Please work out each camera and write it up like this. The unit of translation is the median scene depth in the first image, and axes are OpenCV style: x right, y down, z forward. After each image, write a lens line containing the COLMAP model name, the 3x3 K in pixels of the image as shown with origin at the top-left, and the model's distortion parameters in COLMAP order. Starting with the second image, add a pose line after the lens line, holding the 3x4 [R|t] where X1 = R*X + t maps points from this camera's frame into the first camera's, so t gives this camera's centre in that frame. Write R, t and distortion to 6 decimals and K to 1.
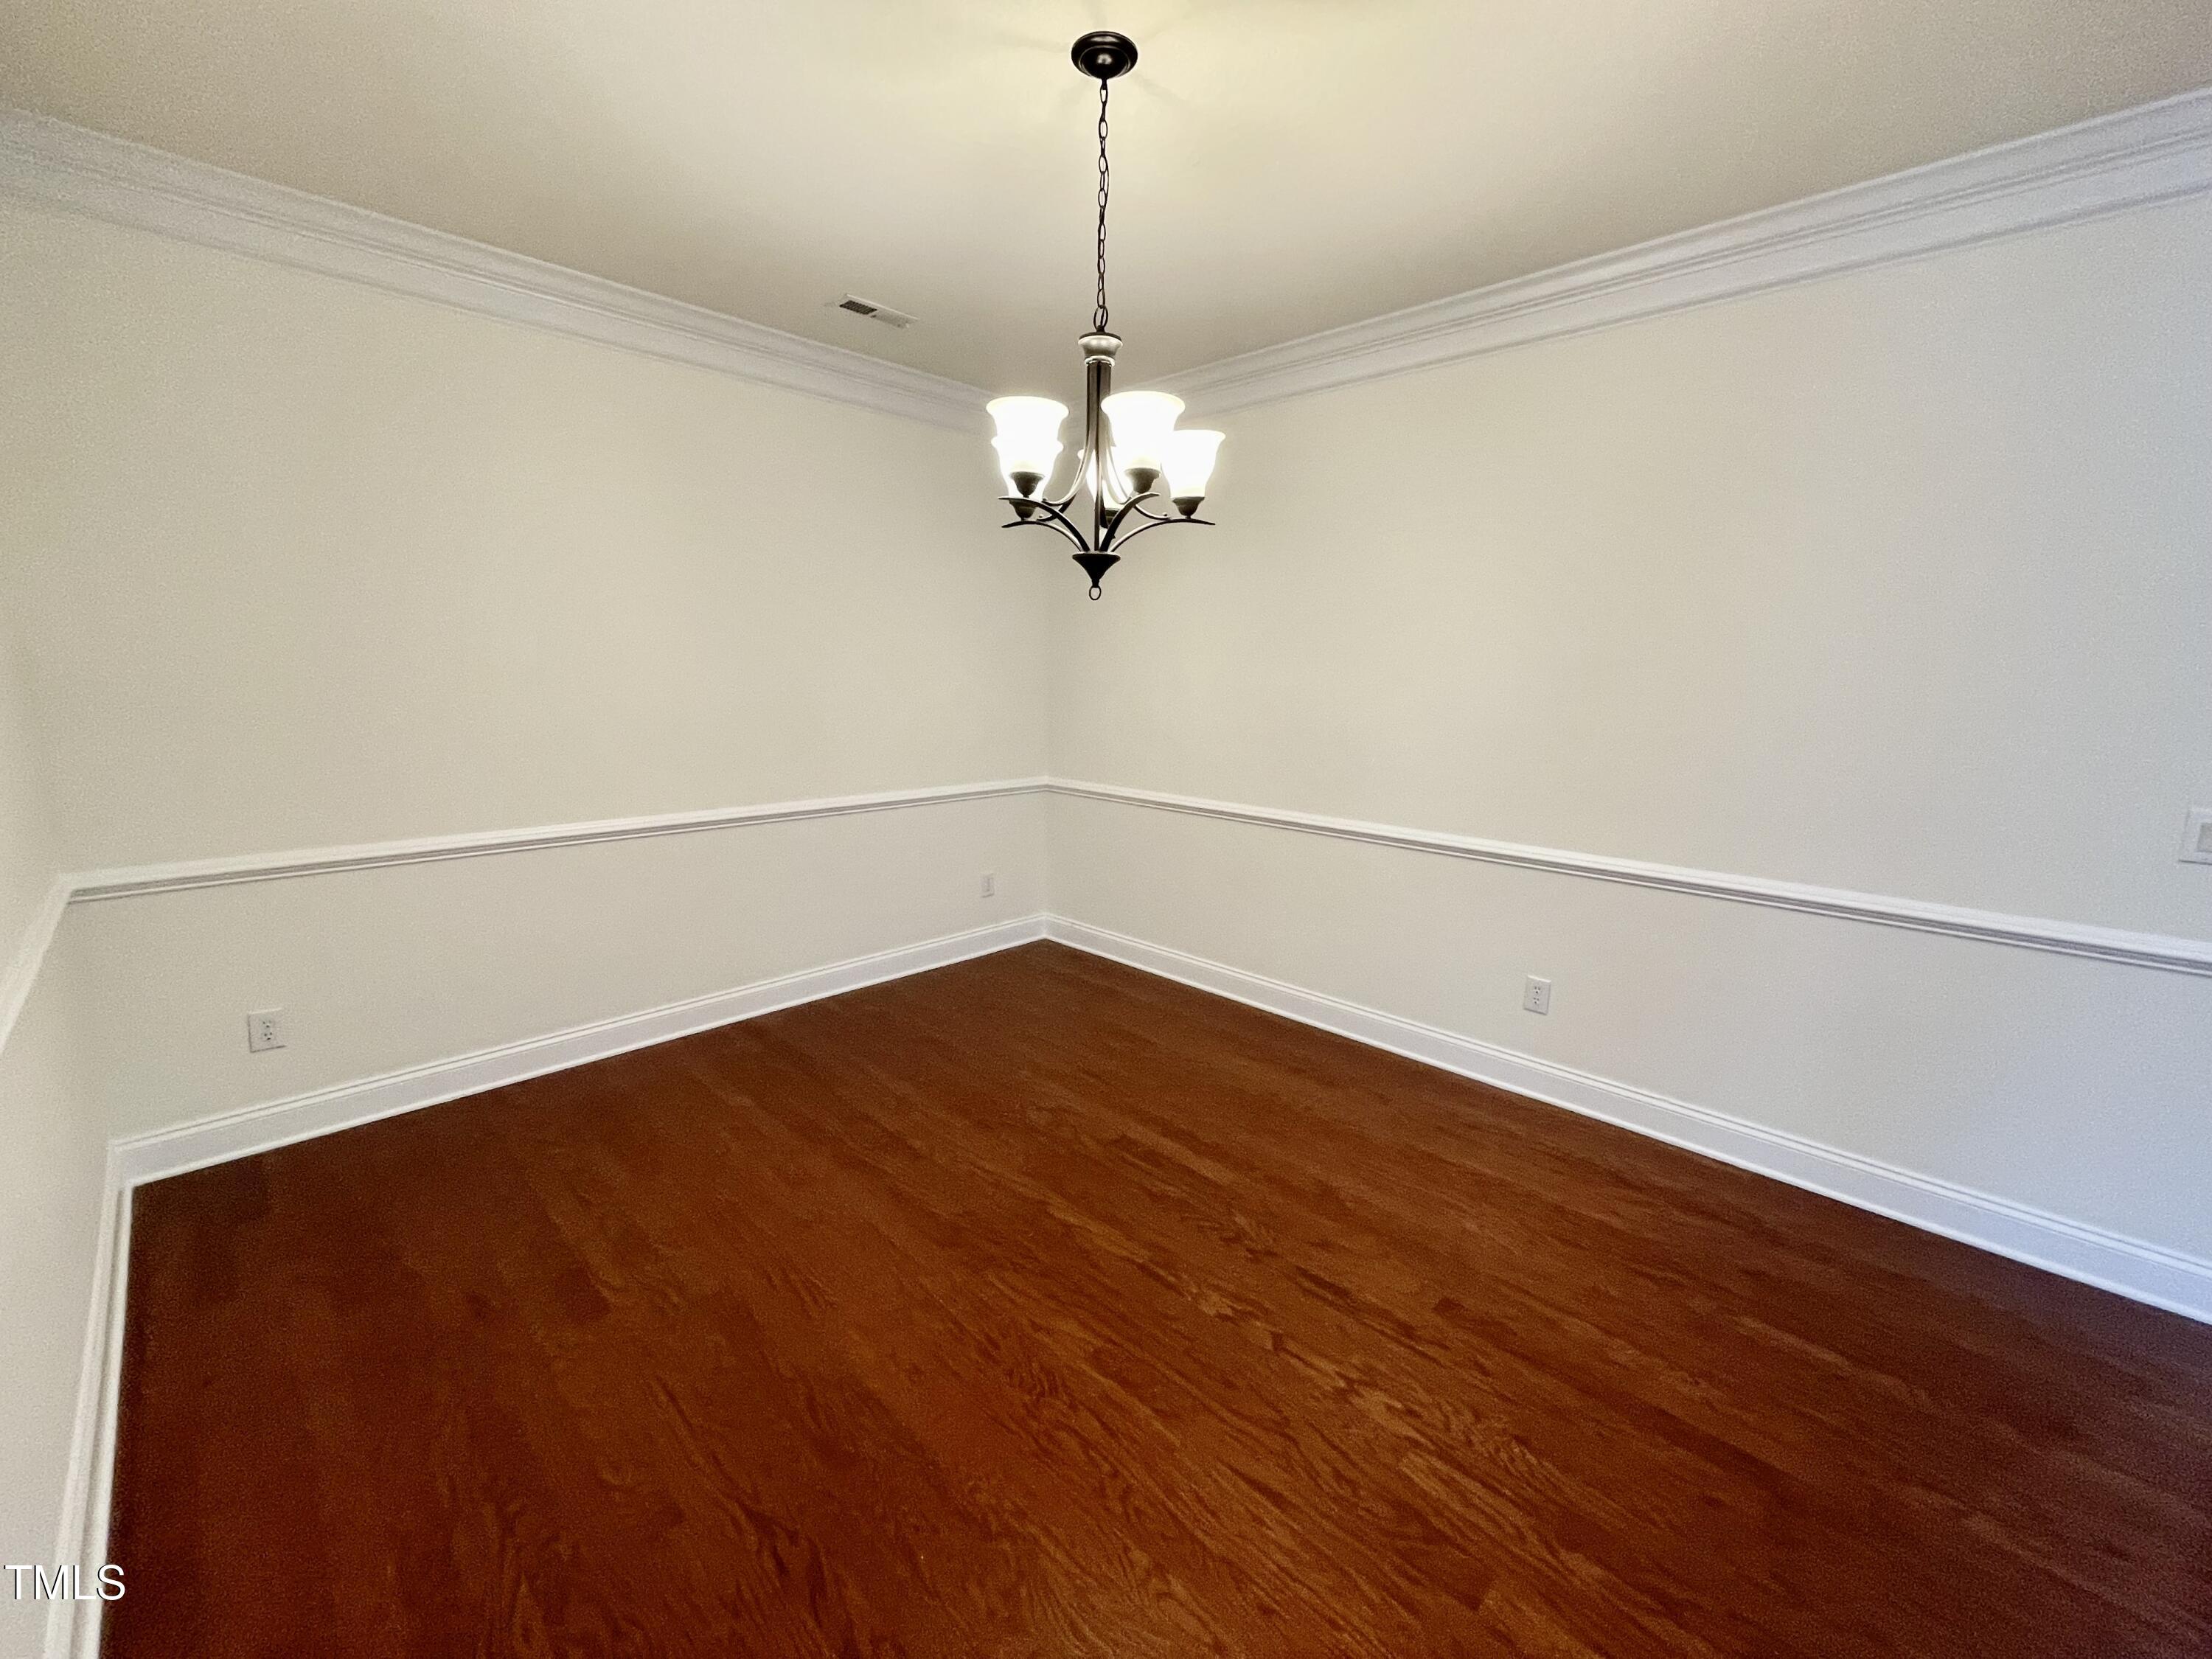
lens RADIAL K [[889.9, 0, 1100.8], [0, 889.9, 828.3], [0, 0, 1]] dist [-0.000802, -0.000622]
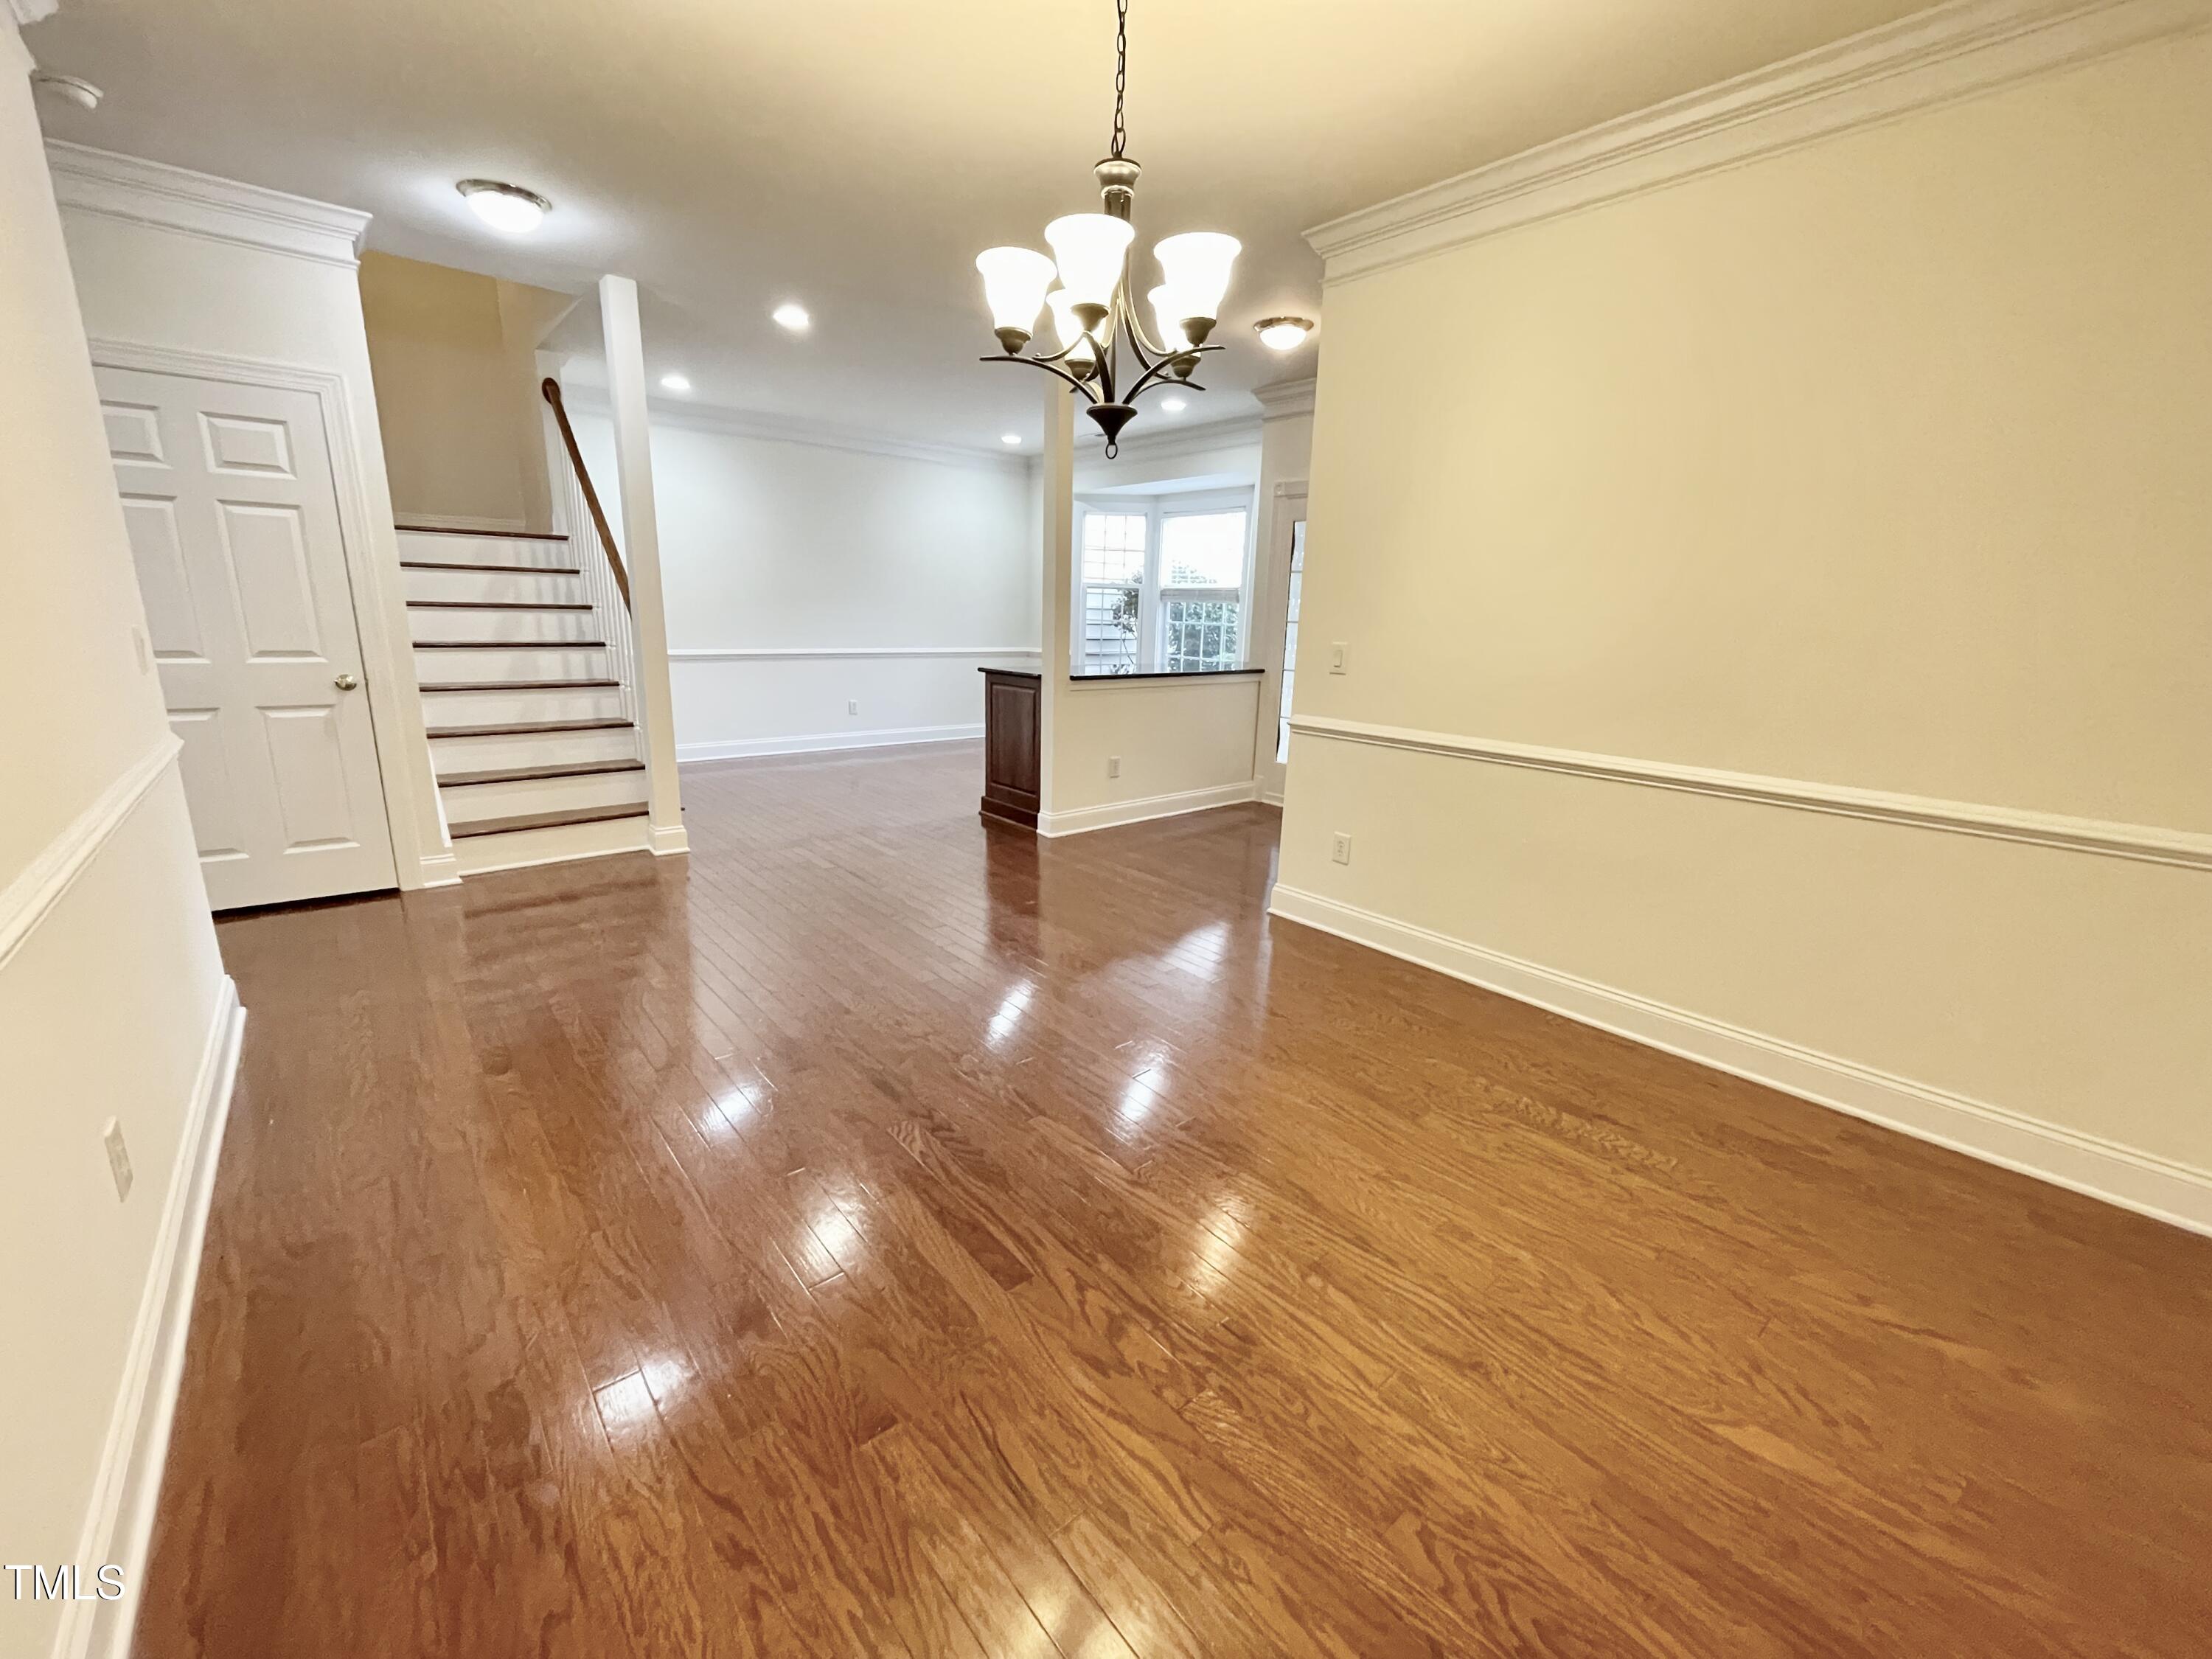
lens RADIAL K [[889.9, 0, 1100.8], [0, 889.9, 828.3], [0, 0, 1]] dist [-0.000802, -0.000622]
pose [[-0.995653, -0.059461, 0.071687, -0.087457], [-0.025222, 0.913063, 0.407038, -0.272785], [-0.089657, 0.403461, -0.910594, 1.938712]]
